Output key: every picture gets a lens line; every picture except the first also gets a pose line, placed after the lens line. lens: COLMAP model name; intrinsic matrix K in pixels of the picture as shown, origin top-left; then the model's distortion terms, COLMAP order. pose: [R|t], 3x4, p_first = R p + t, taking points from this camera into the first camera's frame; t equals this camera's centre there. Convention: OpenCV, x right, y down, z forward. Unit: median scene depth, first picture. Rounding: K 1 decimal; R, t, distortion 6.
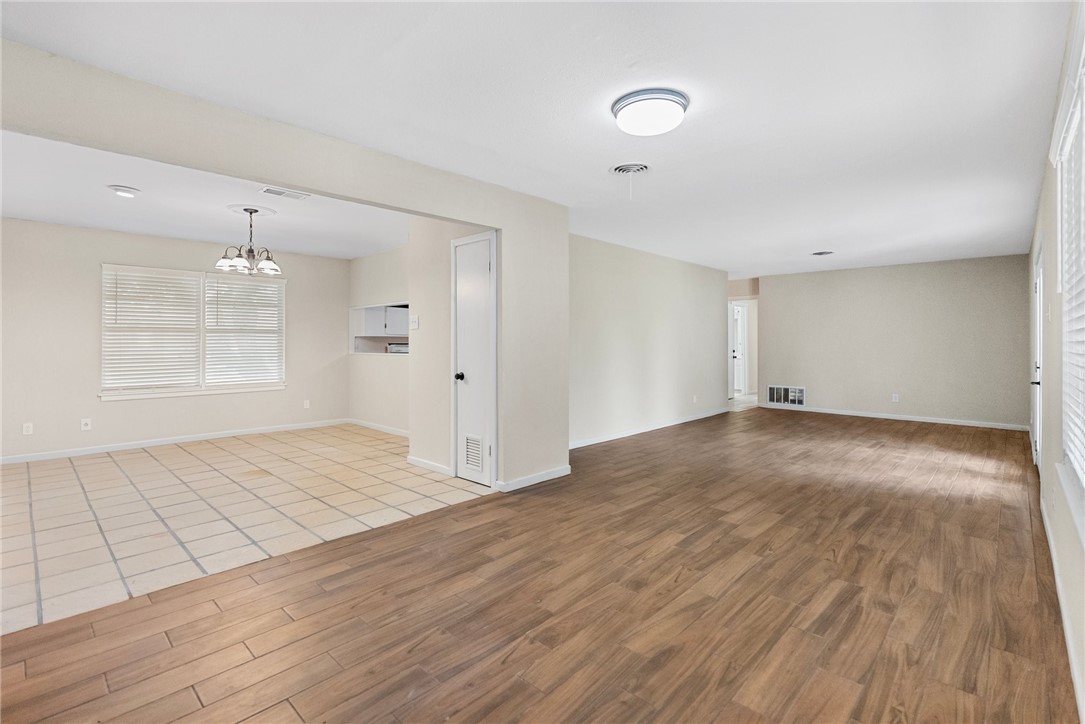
lens RADIAL K [[499.1, 0, 547.2], [0, 499.1, 352.8], [0, 0, 1]] dist [-0.011688, 0.004731]
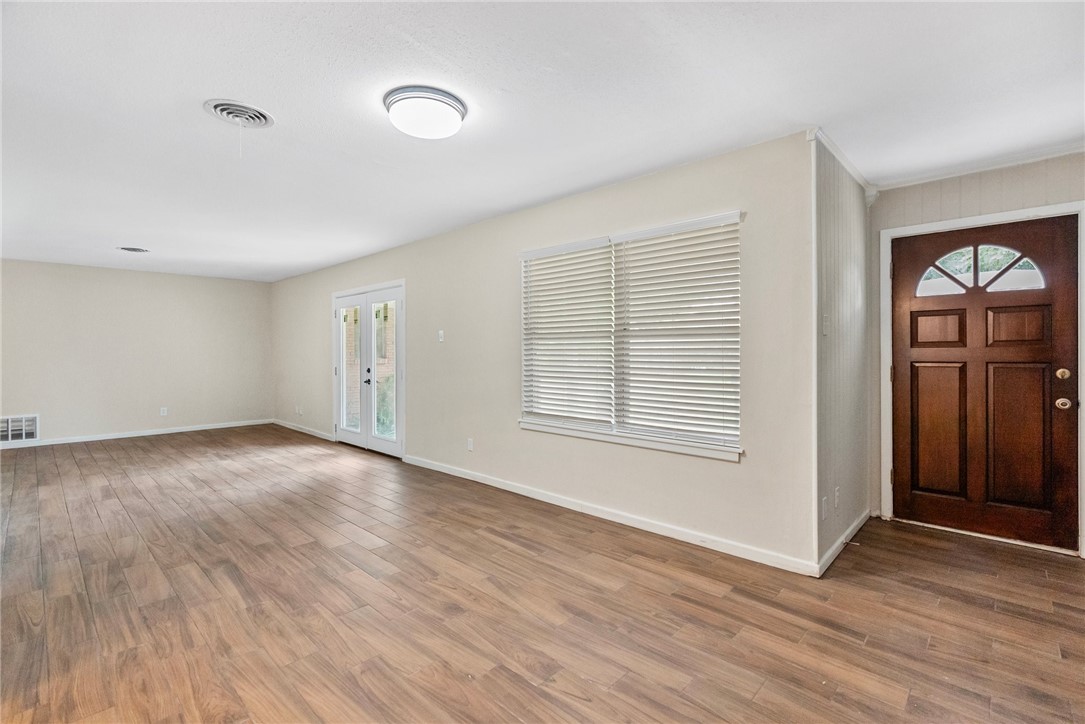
lens RADIAL K [[499.1, 0, 545.1], [0, 499.1, 355.4], [0, 0, 1]] dist [-0.011688, 0.004731]
pose [[-0.001097, -0.010563, 0.999944, -0.834378], [0.022356, 0.999694, 0.010585, -0.032784], [-0.999749, 0.022367, -0.000860, 0.874817]]
